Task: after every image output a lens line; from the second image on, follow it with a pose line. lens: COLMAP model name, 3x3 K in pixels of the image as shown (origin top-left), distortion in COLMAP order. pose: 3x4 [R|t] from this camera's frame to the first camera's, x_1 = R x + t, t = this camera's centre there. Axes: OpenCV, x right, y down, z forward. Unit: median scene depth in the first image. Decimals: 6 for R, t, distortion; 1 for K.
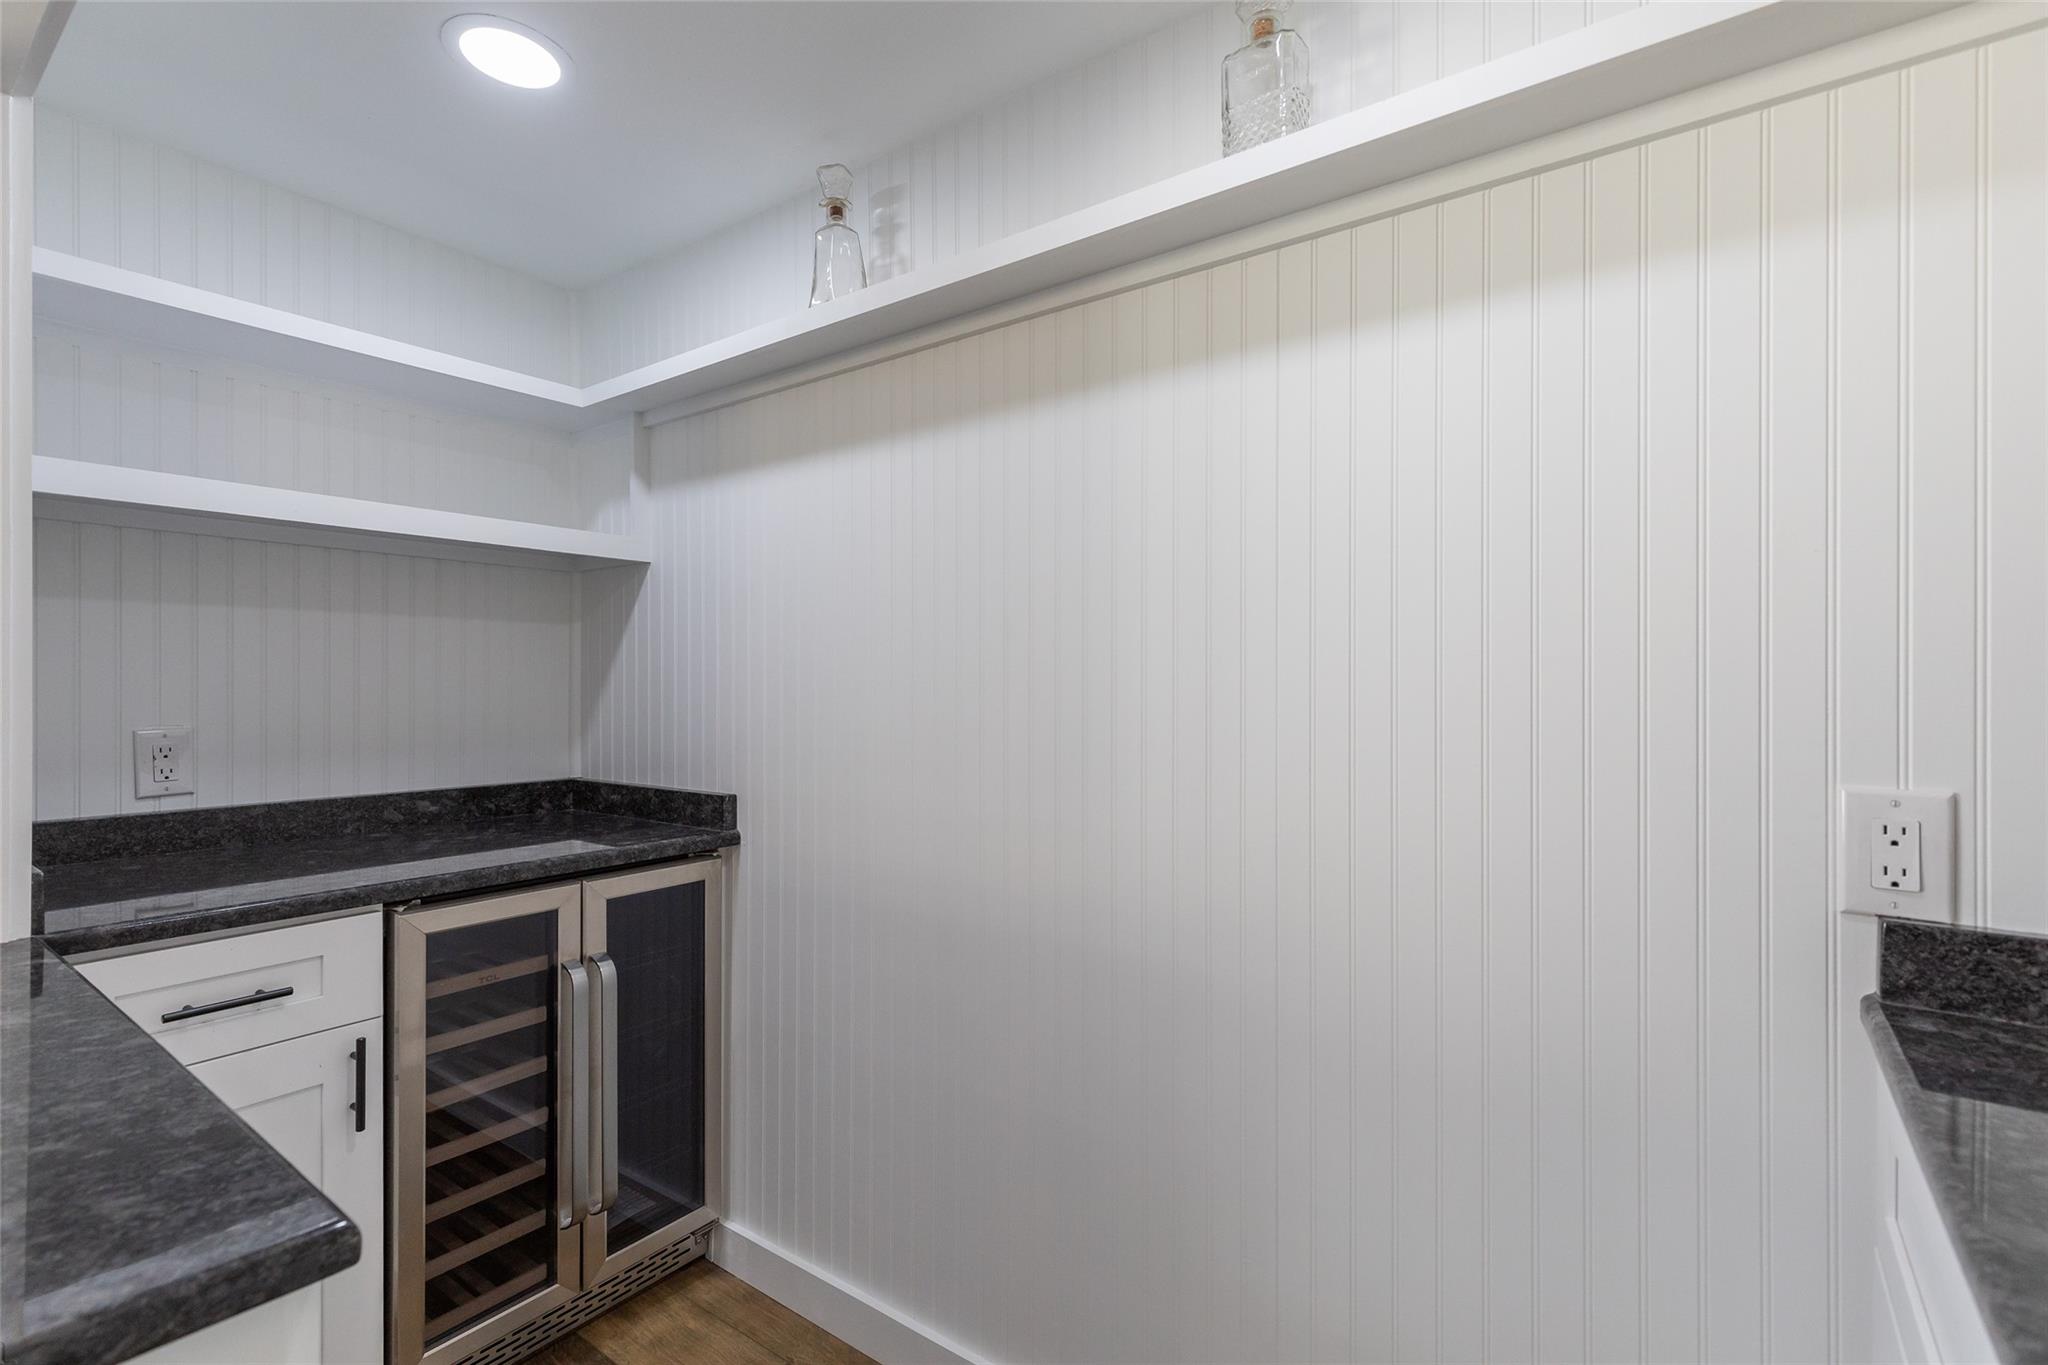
lens RADIAL K [[925.4, 0, 1024.7], [0, 925.4, 681.6], [0, 0, 1]] dist [0.007253, -0.001275]
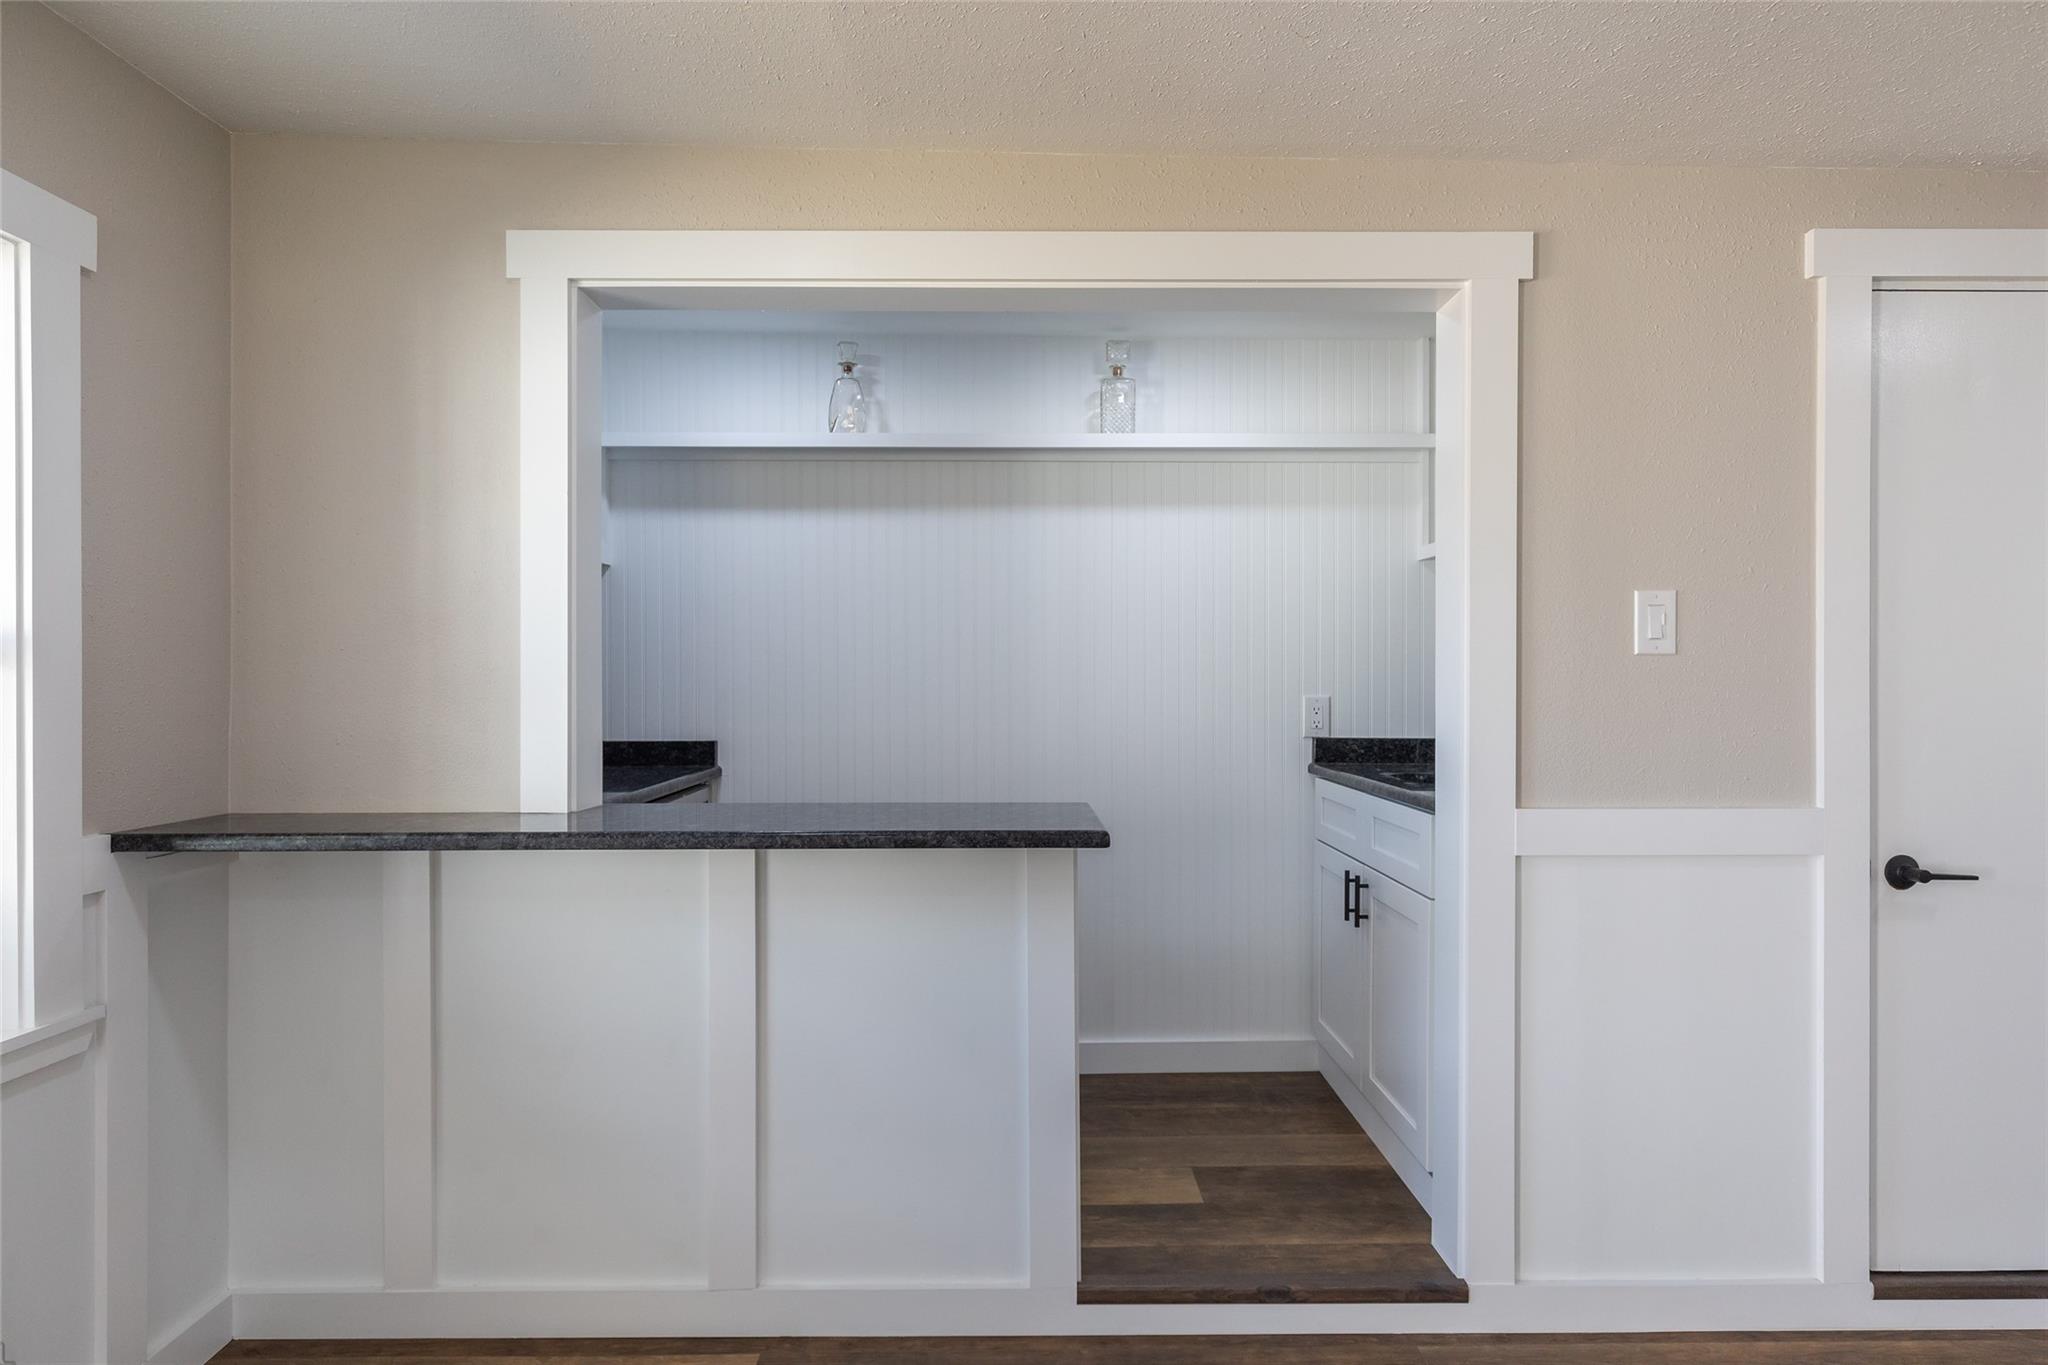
lens RADIAL K [[1140.3, 0, 1025.6], [0, 1140.3, 678.1], [0, 0, 1]] dist [0.002311, 0.002421]
pose [[0.779487, -0.004934, 0.626399, -1.184443], [-0.002591, 0.999935, 0.011101, 0.008797], [-0.626413, -0.010276, 0.779424, -0.730946]]
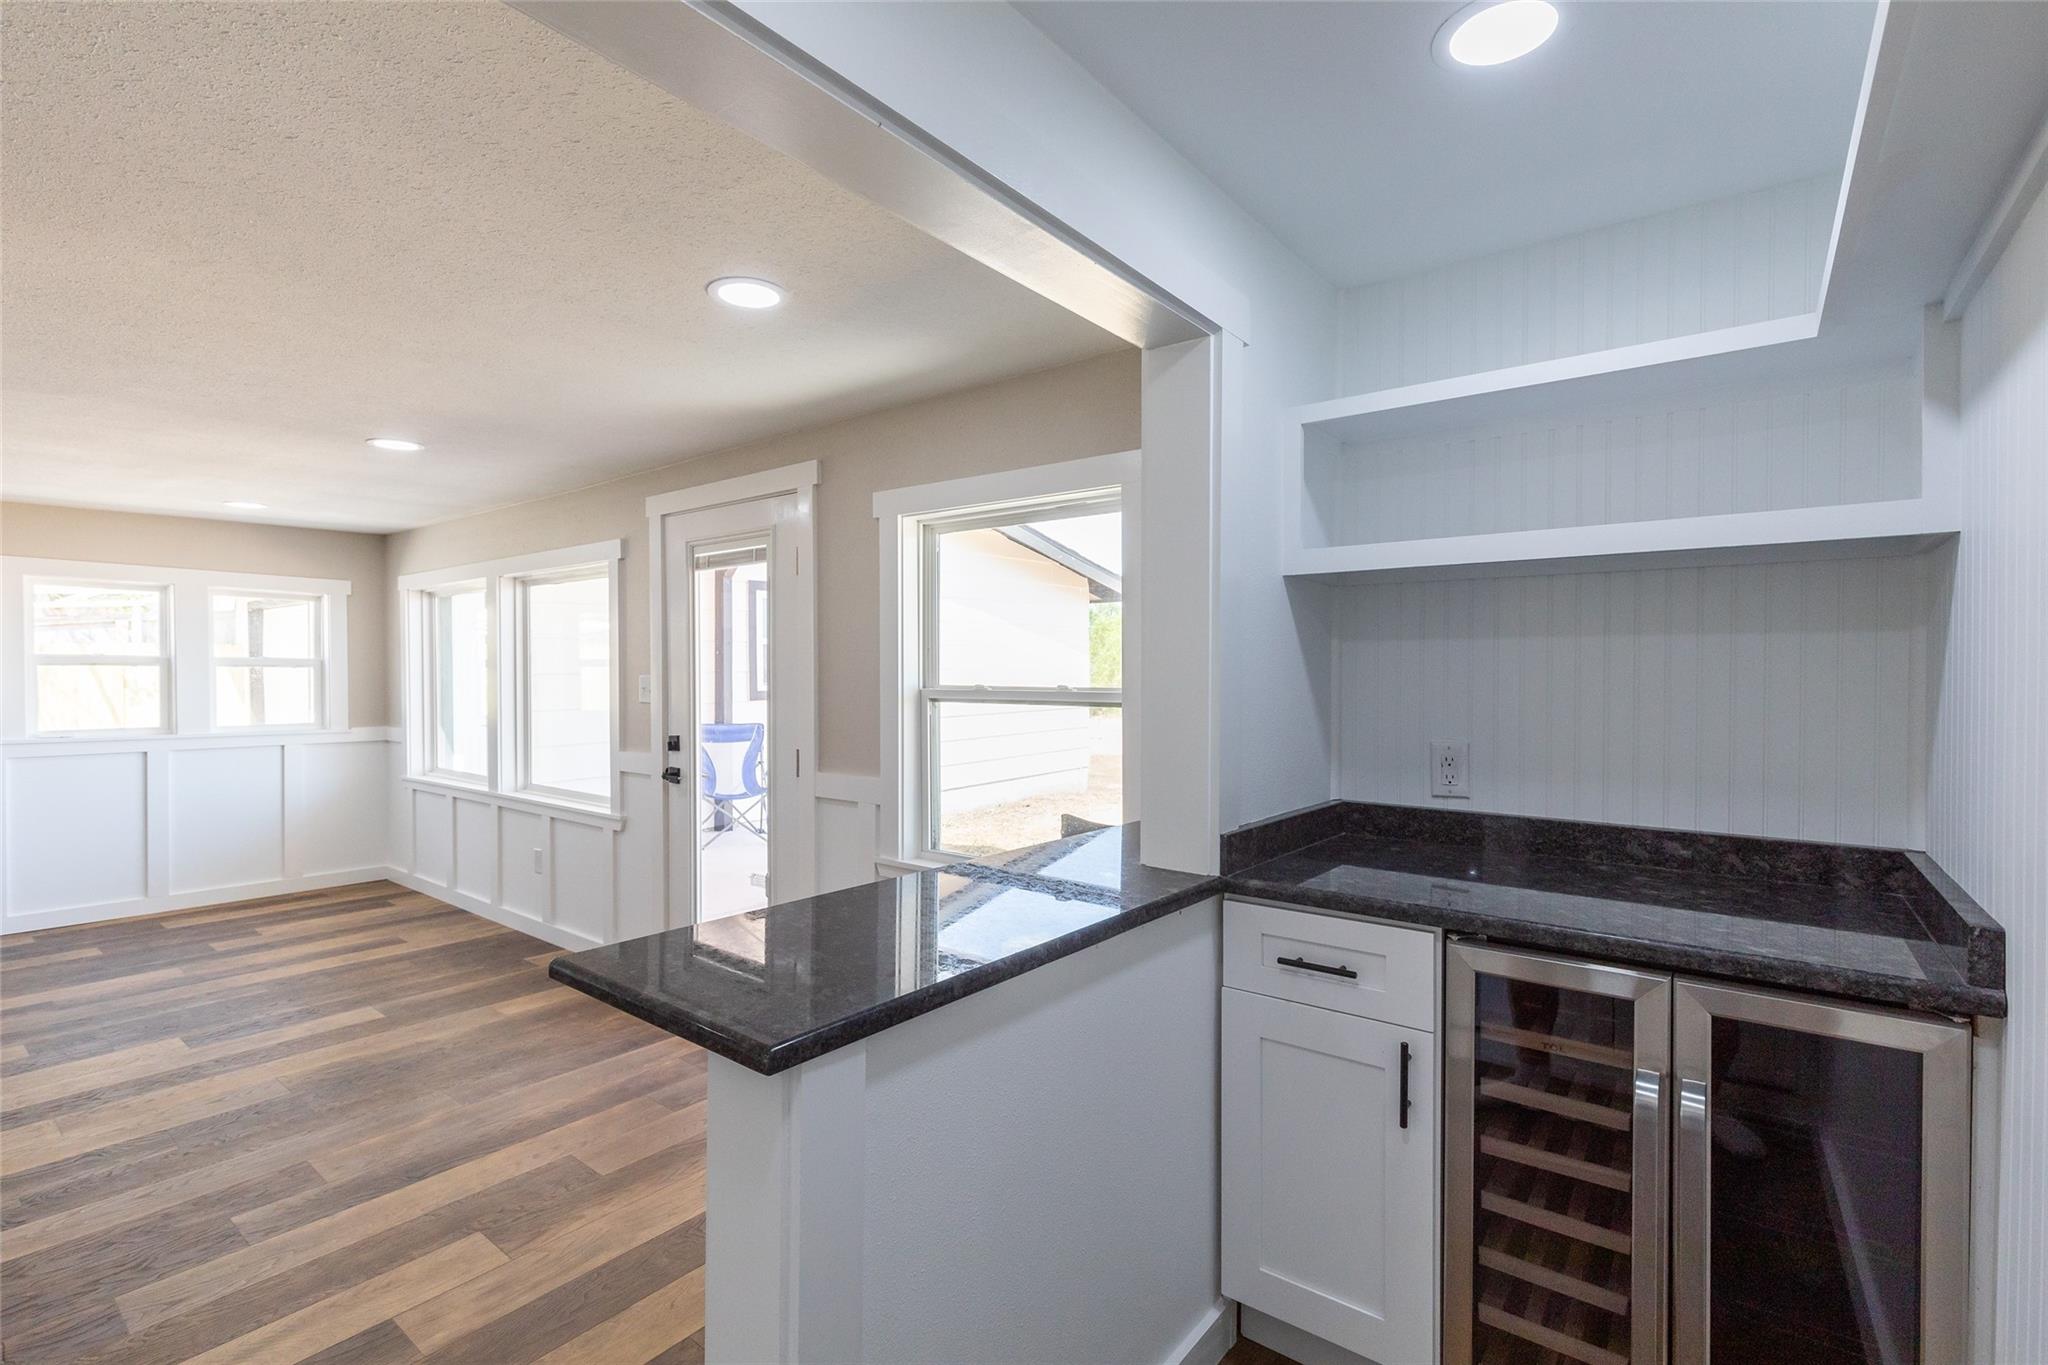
lens RADIAL K [[925.4, 0, 1020.5], [0, 925.4, 686.3], [0, 0, 1]] dist [0.007253, -0.001275]
pose [[-0.014332, 0.012818, -0.999815, 0.309855], [-0.000740, 0.999917, 0.012830, -0.039148], [0.999897, 0.000924, -0.014321, 0.471574]]
